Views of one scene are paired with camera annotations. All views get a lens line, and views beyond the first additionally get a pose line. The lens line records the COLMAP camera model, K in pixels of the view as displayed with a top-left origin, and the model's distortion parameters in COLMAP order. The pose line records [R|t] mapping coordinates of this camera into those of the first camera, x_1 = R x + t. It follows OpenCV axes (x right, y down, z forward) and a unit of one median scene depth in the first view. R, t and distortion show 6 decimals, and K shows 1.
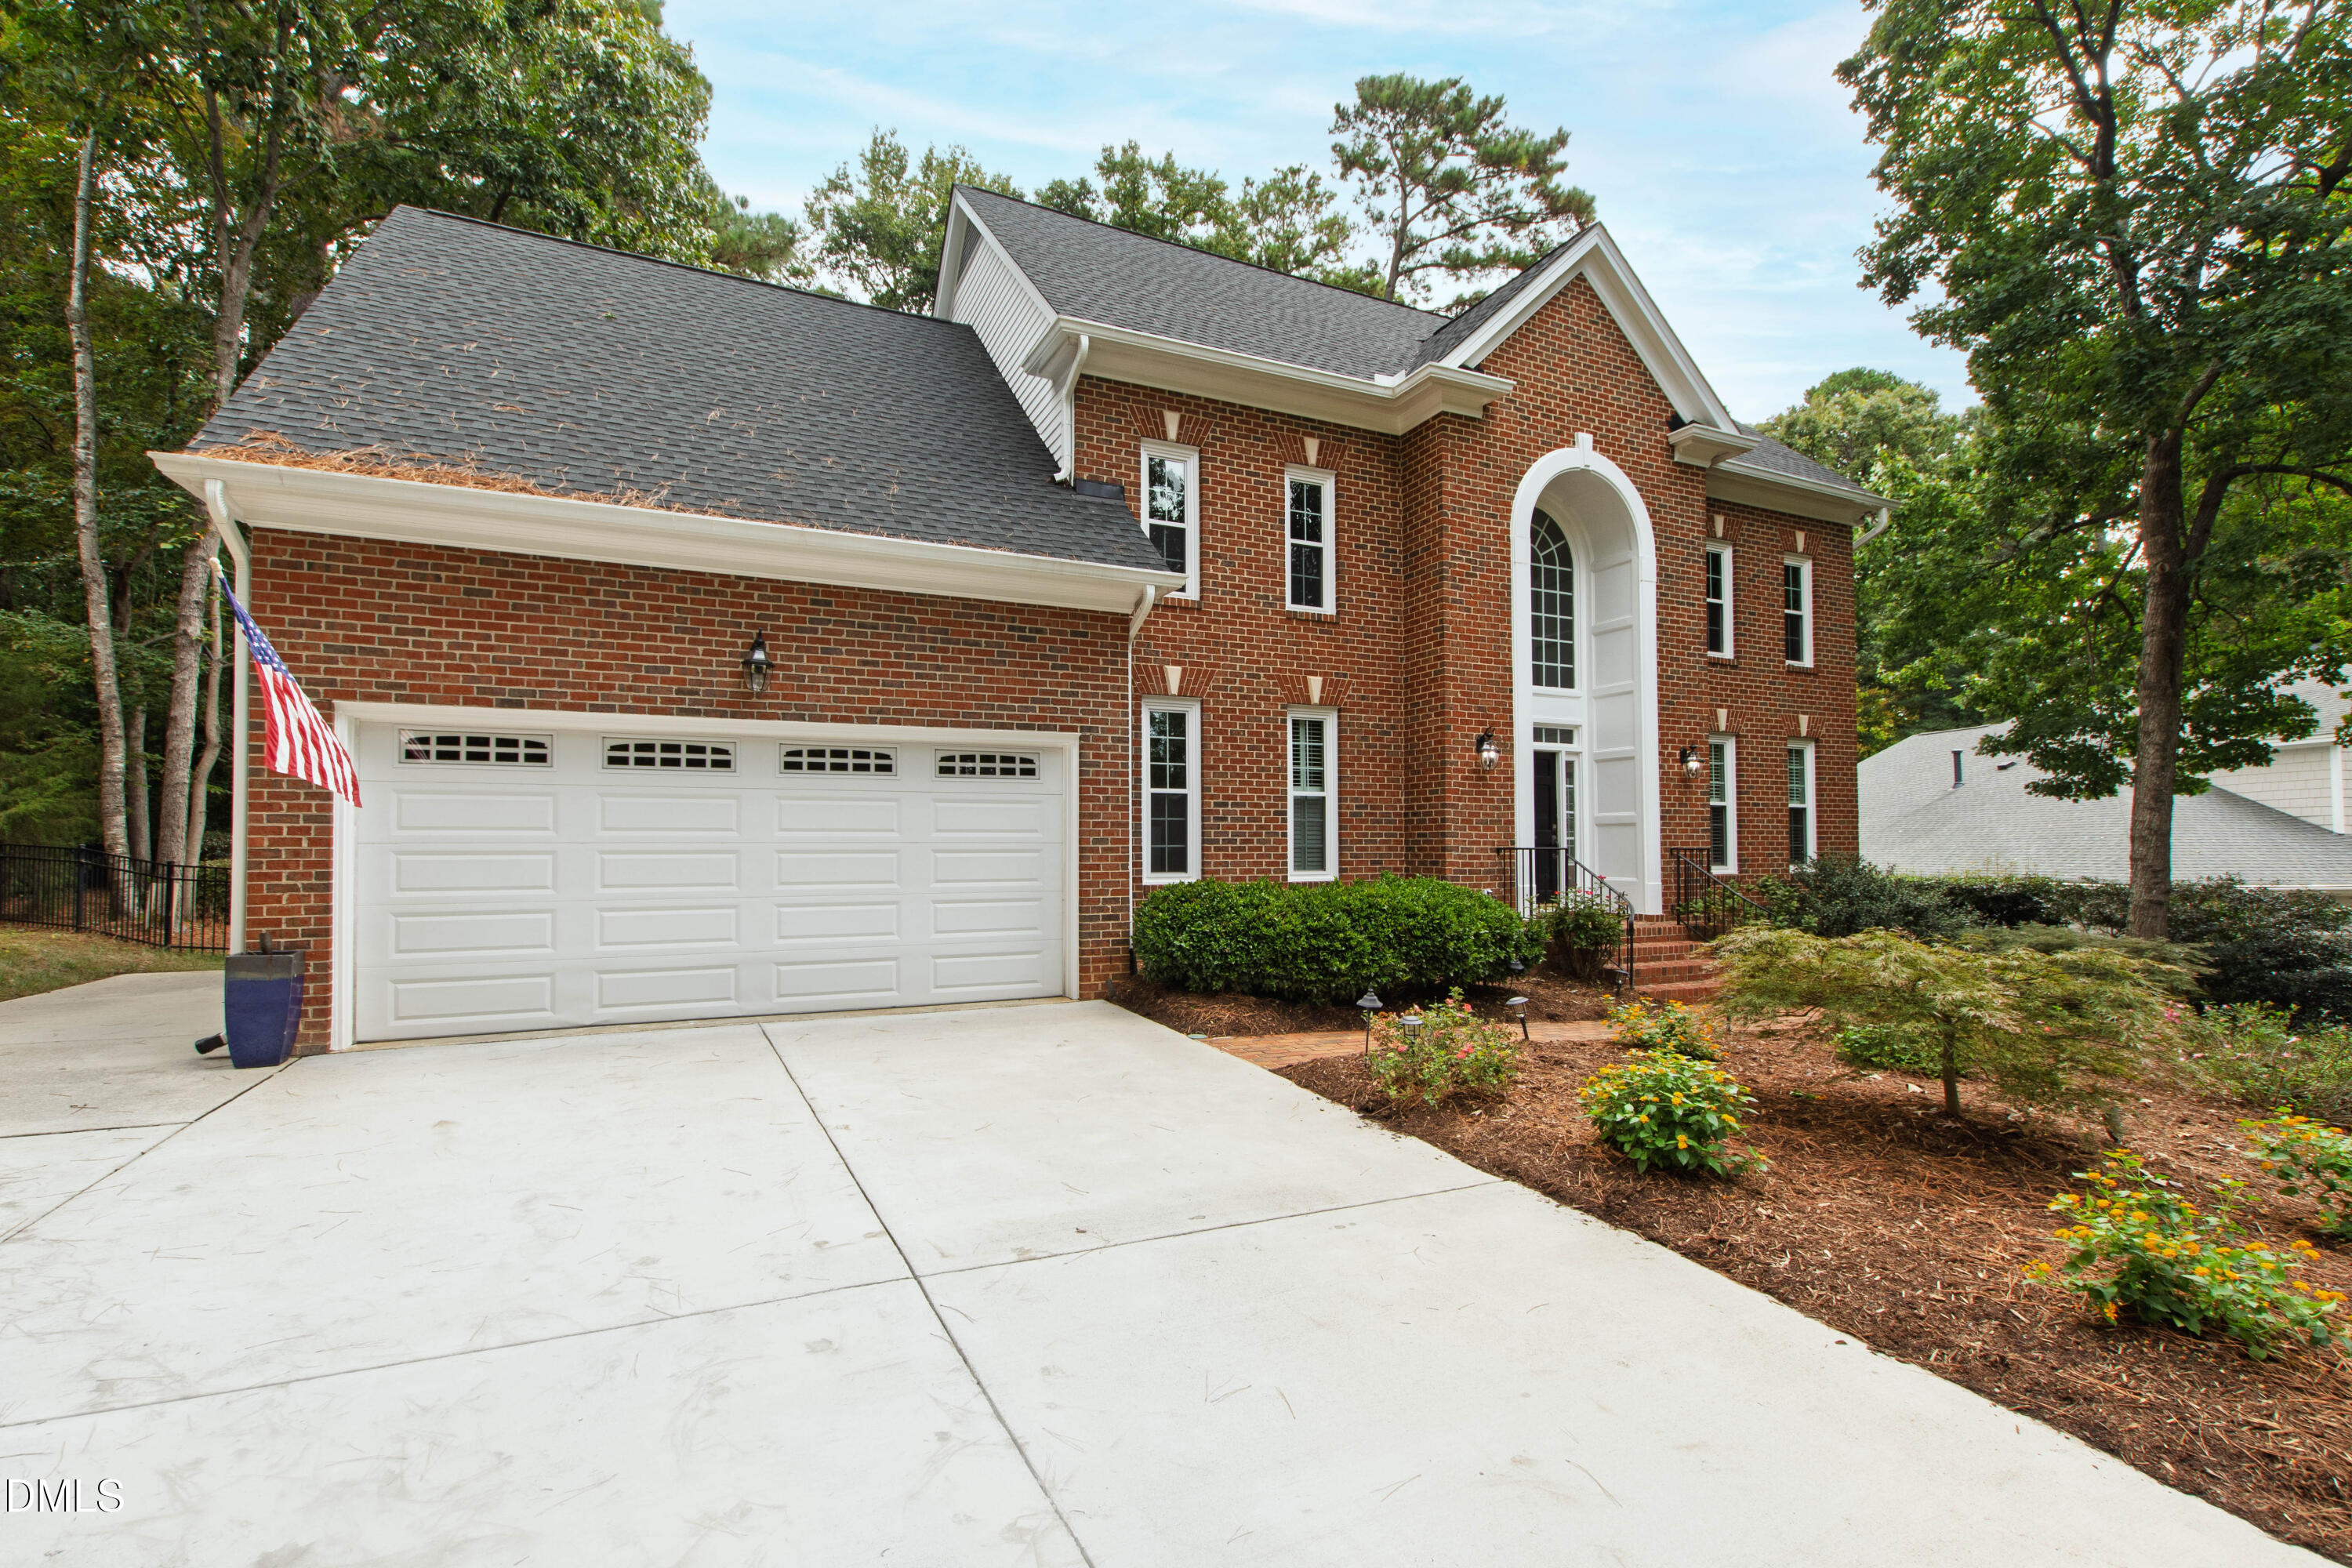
lens RADIAL K [[1015.1, 0, 1181.8], [0, 1015.1, 770.7], [0, 0, 1]] dist [0.011702, 0.000229]
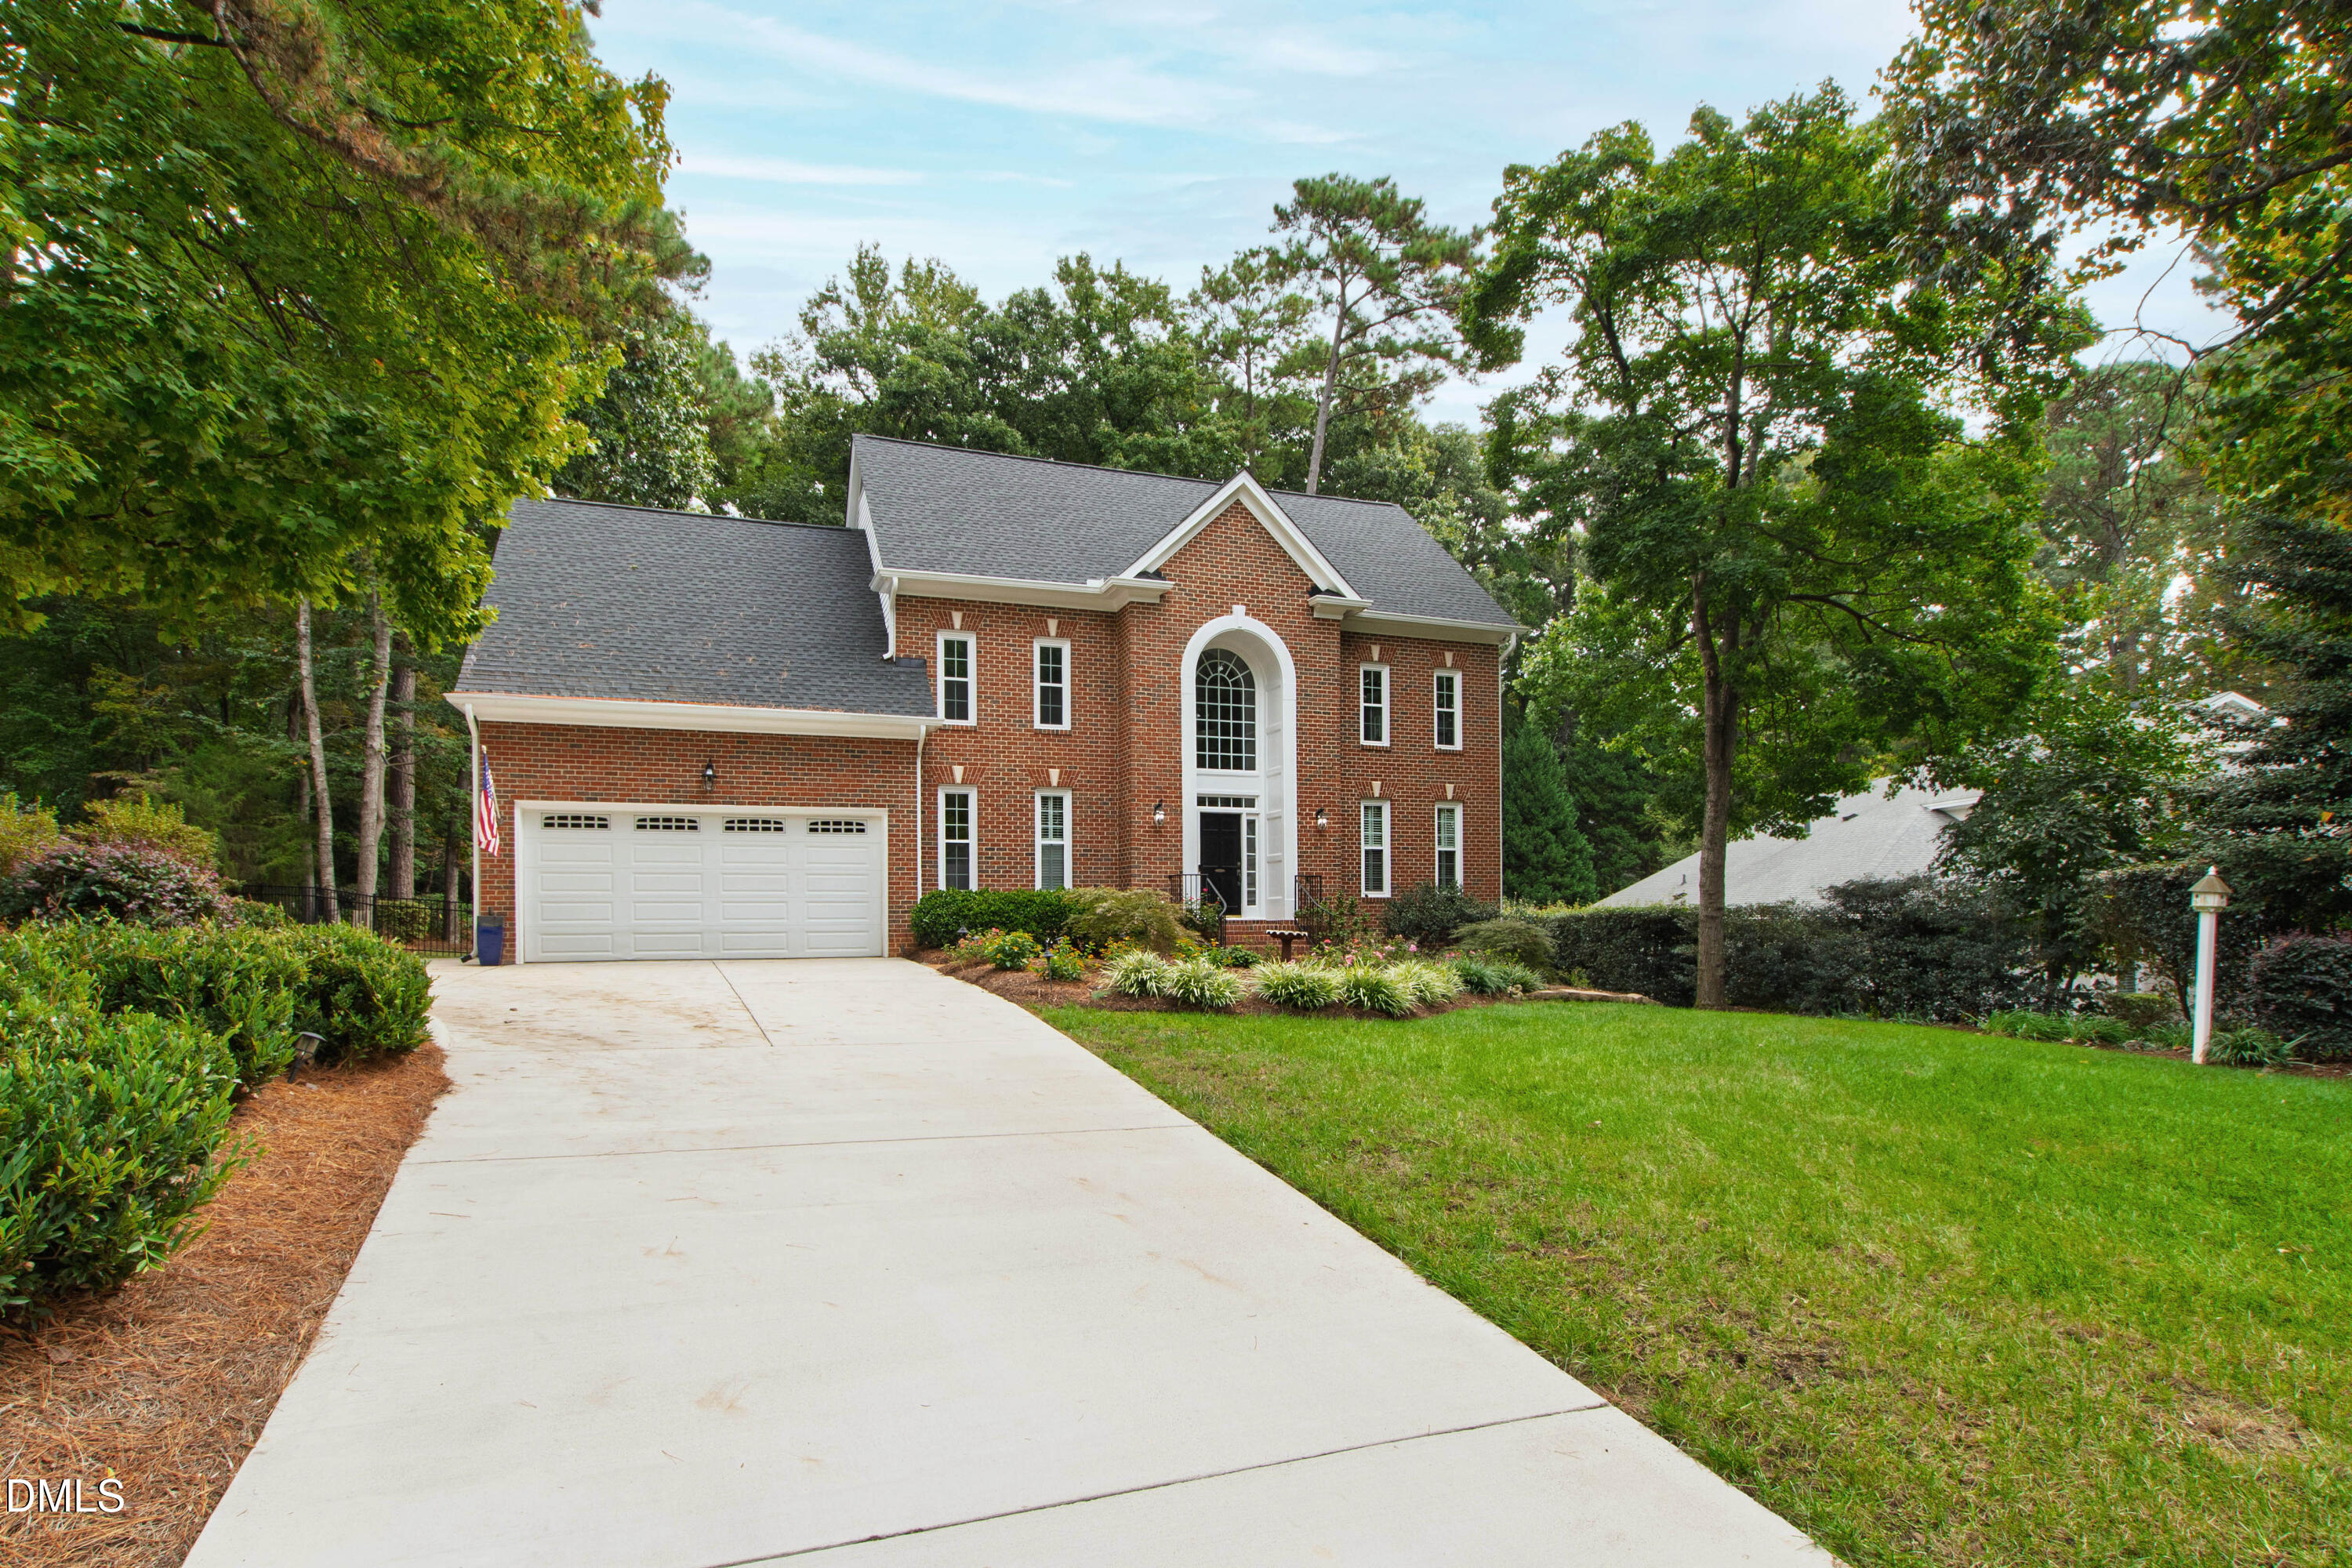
lens RADIAL K [[1015.1, 0, 1078.0], [0, 1015.1, 838.3], [0, 0, 1]] dist [0.011702, 0.000229]
pose [[0.994737, -0.011245, -0.101838, 0.321334], [0.011814, 0.999918, 0.004983, 0.008719], [0.101773, -0.006160, 0.994789, -0.575734]]
